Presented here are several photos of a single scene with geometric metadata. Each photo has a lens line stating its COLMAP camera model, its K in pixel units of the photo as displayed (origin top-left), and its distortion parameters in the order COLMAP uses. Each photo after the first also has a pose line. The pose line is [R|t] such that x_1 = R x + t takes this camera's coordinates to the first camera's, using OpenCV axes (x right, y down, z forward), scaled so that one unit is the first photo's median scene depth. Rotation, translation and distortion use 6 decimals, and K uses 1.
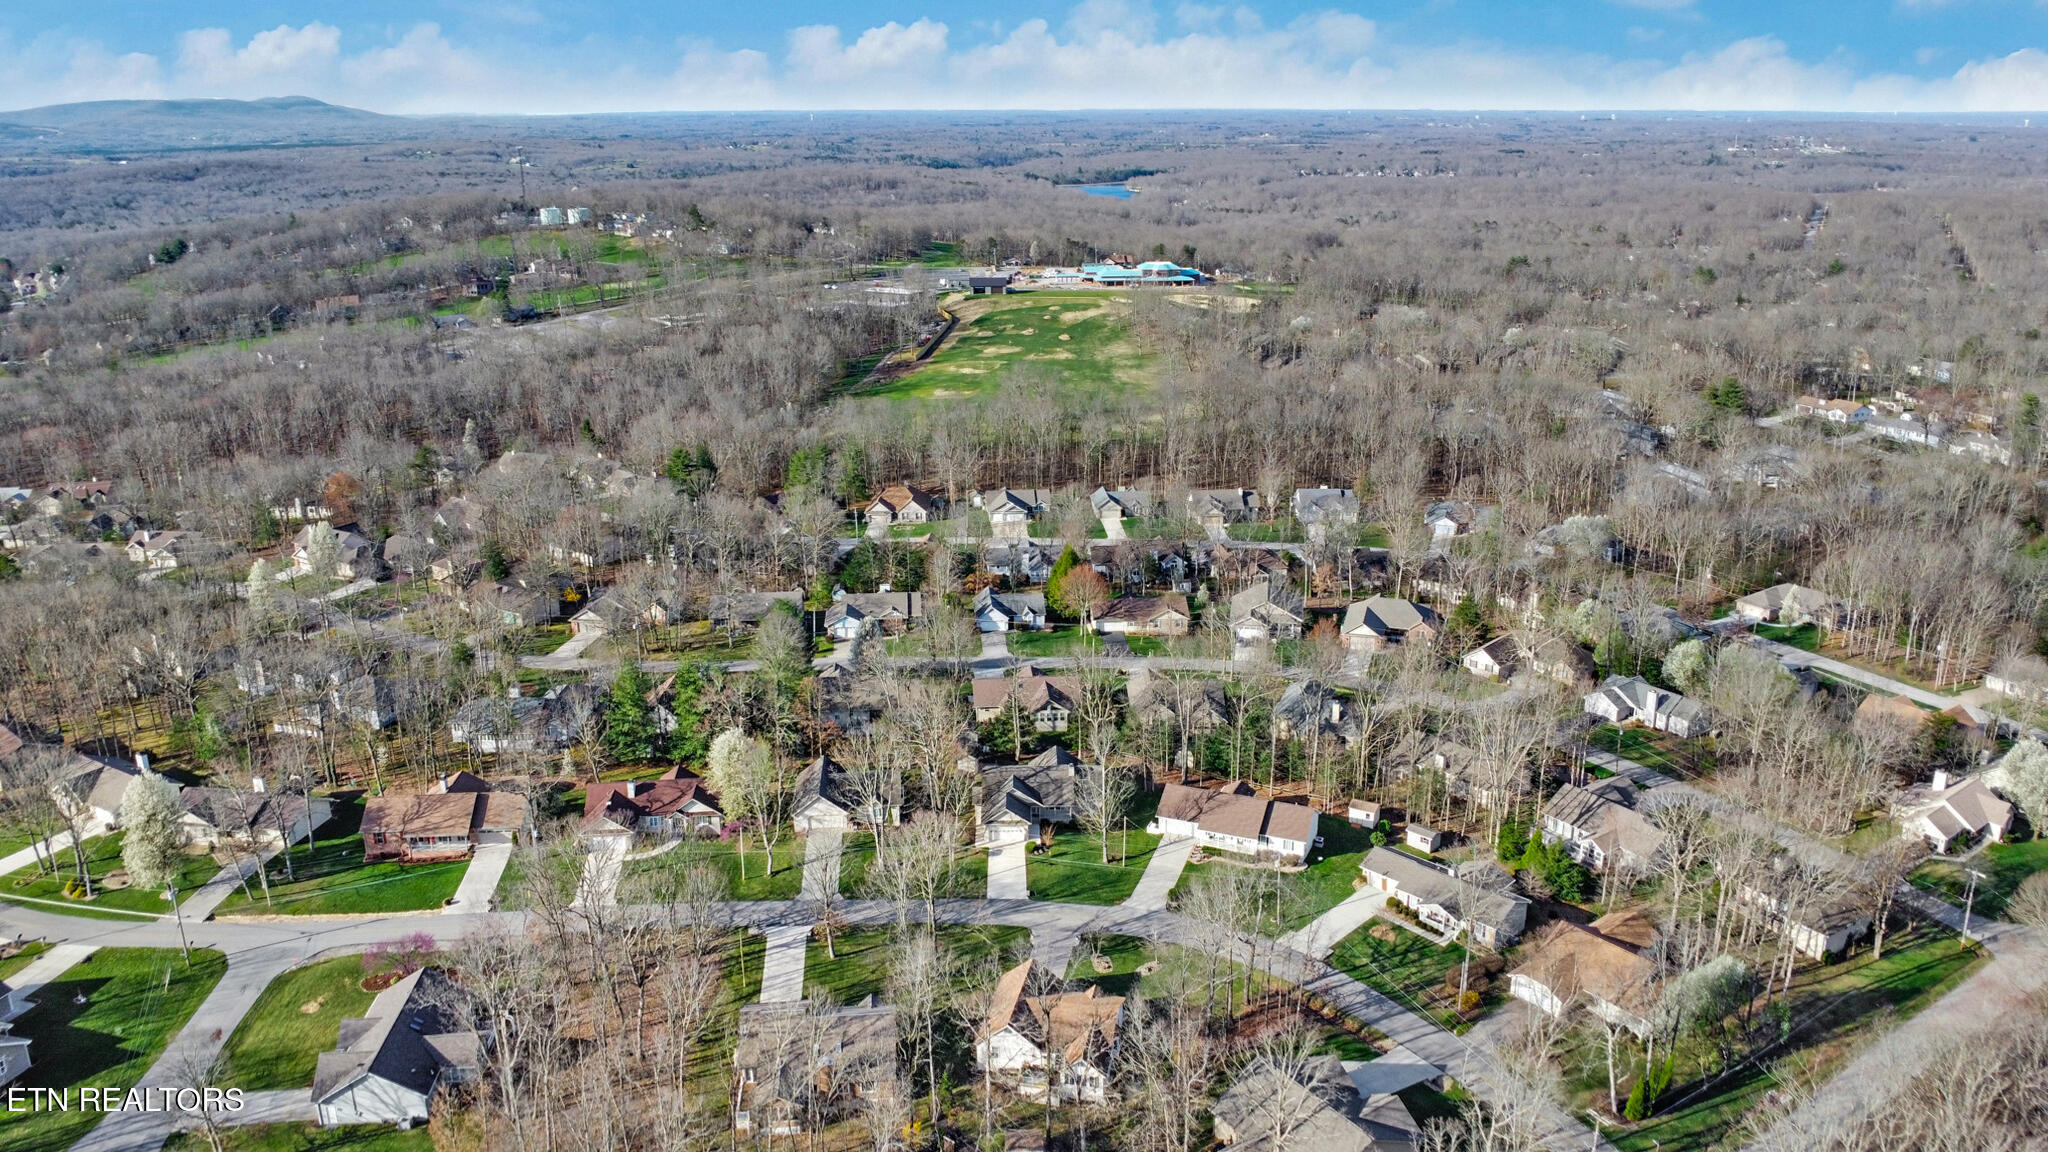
lens RADIAL K [[1384.0, 0, 1088.0], [0, 1384.0, 435.2], [0, 0, 1]] dist [-0.024548, -0.003518]
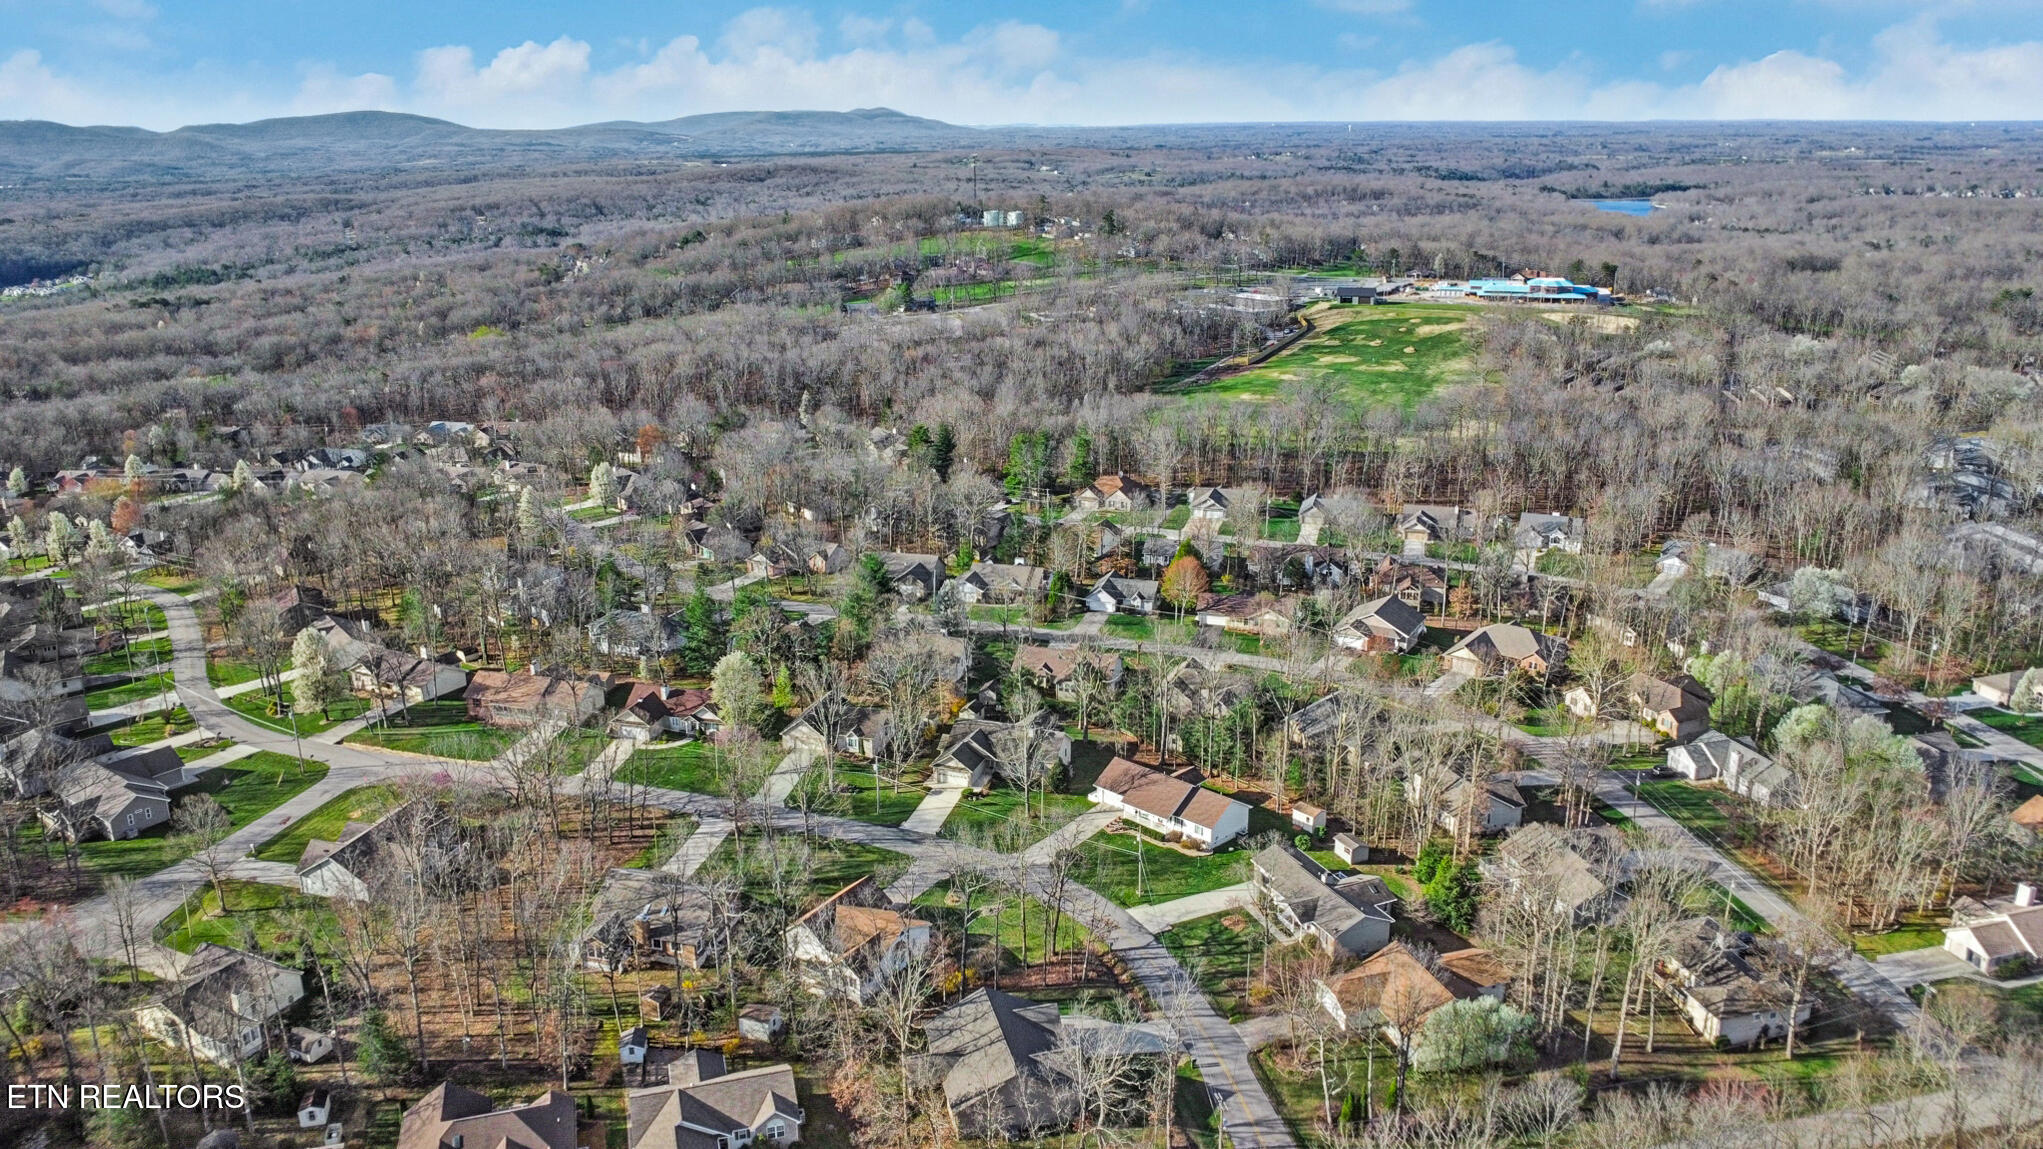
lens RADIAL K [[1380.6, 0, 1085.4], [0, 1380.6, 434.1], [0, 0, 1]] dist [-0.024548, -0.003518]
pose [[0.942156, 0.069953, -0.327794, 0.252975], [-0.072403, 0.997364, 0.004739, 0.002535], [0.327262, 0.019268, 0.944737, -0.001473]]
